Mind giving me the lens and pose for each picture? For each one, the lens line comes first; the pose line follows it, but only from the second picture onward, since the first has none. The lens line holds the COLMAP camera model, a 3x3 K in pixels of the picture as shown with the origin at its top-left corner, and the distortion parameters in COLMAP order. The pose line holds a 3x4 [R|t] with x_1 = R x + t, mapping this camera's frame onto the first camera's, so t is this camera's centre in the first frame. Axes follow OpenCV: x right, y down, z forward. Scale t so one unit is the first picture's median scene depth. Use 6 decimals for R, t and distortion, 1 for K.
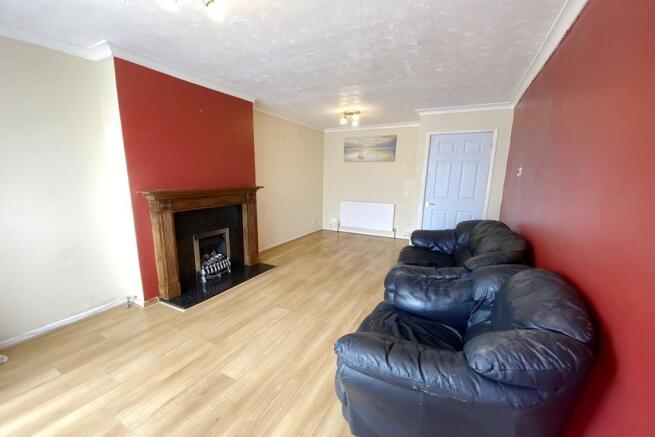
lens RADIAL K [[267.7, 0, 327.5], [0, 267.7, 218.5], [0, 0, 1]] dist [0.026760, -0.000304]
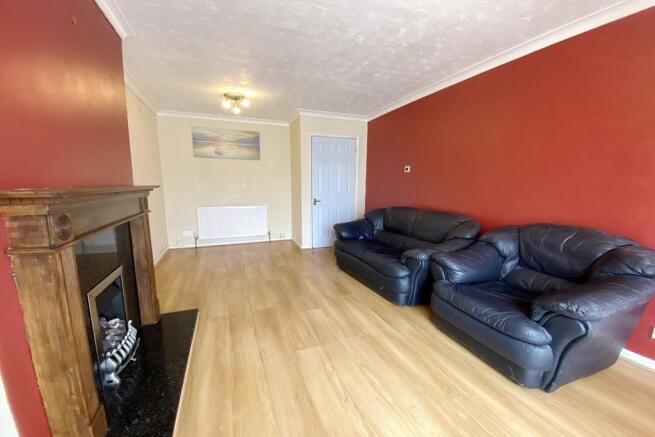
lens RADIAL K [[267.7, 0, 327.5], [0, 267.7, 218.5], [0, 0, 1]] dist [0.026760, -0.000304]
pose [[0.662064, -0.113979, 0.740729, -0.398532], [0.131054, 0.990746, 0.035314, -0.017994], [-0.737900, 0.073695, 0.670875, 0.286931]]
